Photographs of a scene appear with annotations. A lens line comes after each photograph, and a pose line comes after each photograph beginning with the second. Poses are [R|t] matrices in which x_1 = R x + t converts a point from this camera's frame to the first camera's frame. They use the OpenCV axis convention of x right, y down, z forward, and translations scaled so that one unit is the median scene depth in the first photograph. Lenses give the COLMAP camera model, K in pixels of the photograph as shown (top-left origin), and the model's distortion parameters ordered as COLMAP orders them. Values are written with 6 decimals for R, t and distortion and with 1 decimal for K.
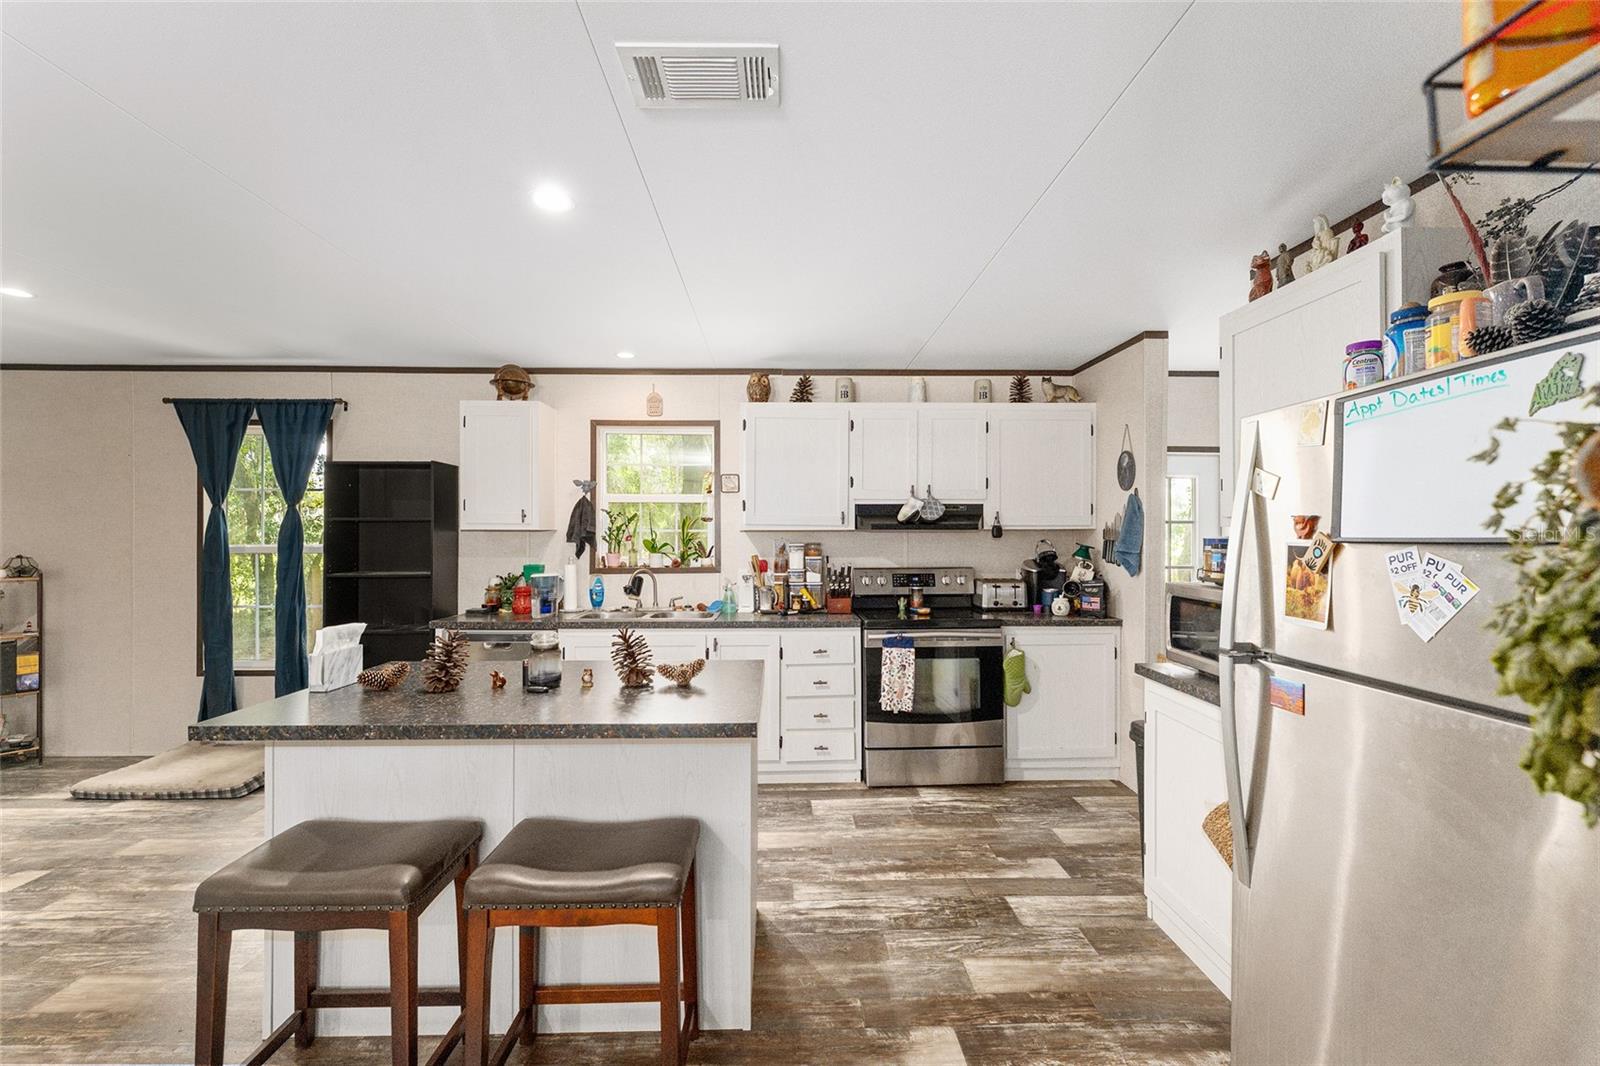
lens RADIAL K [[645.8, 0, 792.5], [0, 645.8, 533.0], [0, 0, 1]] dist [0.001452, -0.000825]
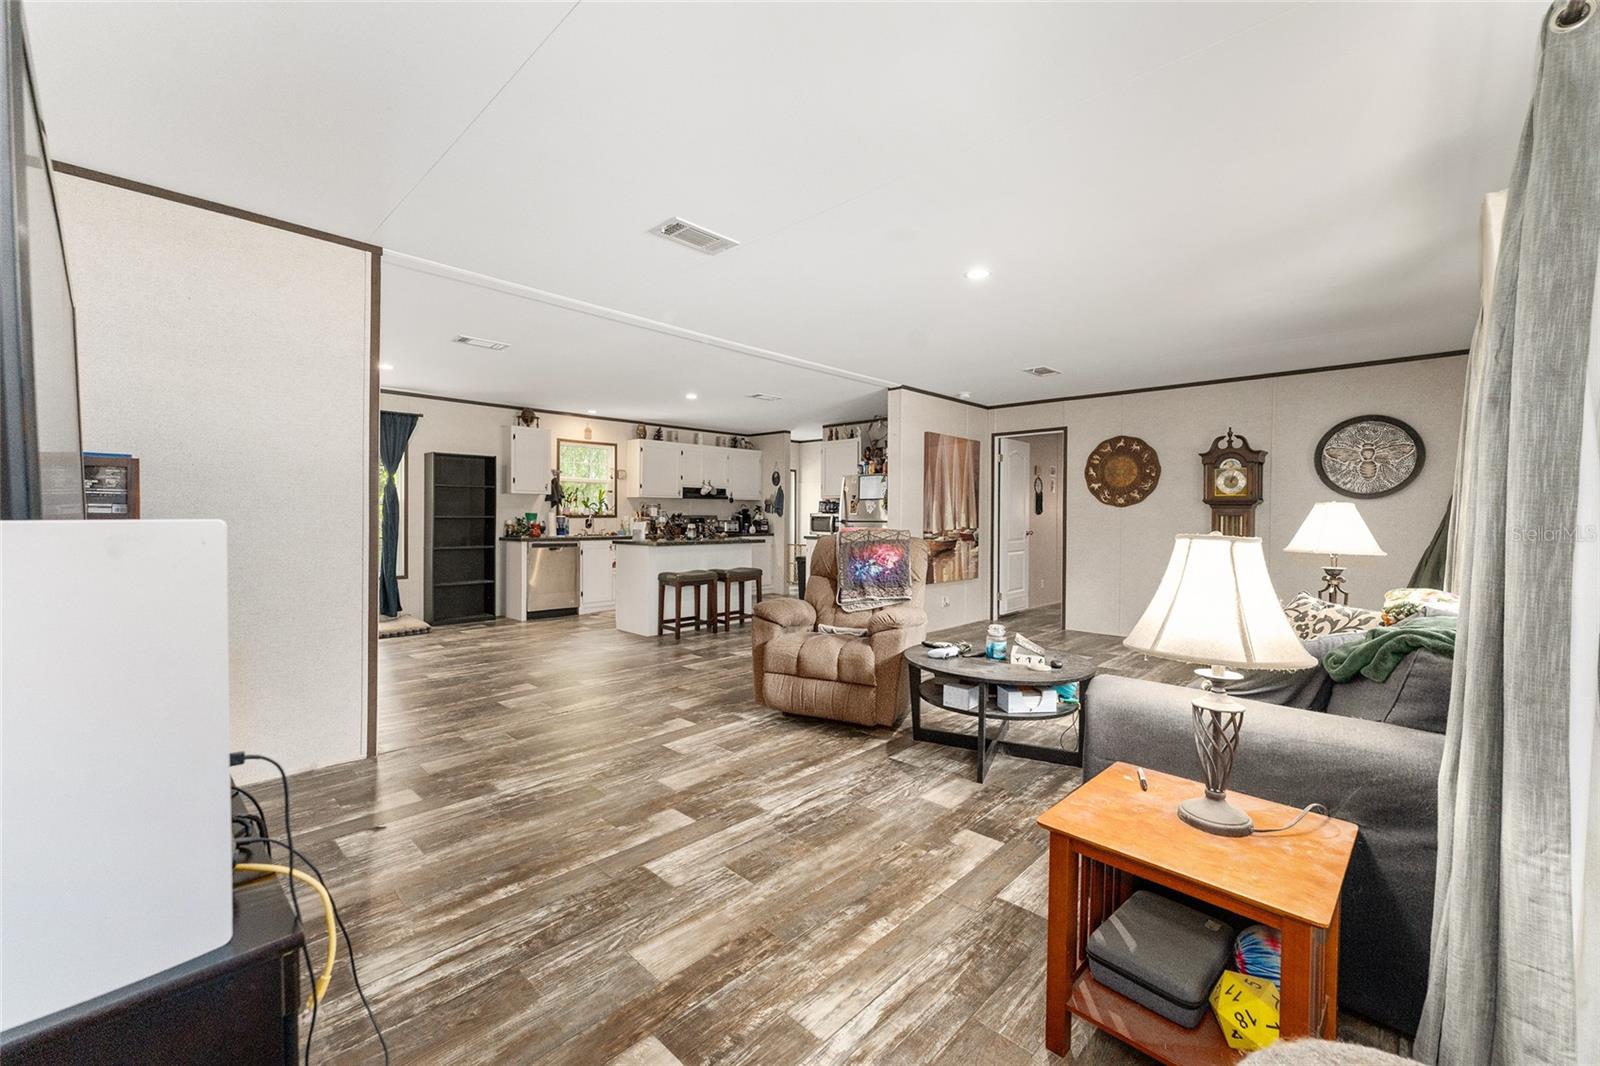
lens RADIAL K [[645.8, 0, 805.6], [0, 645.8, 524.8], [0, 0, 1]] dist [0.001452, -0.000825]
pose [[0.708613, -0.005382, 0.705577, -1.199656], [-0.006807, 0.999872, 0.014464, 0.052945], [-0.705565, -0.015052, 0.708486, -0.933269]]
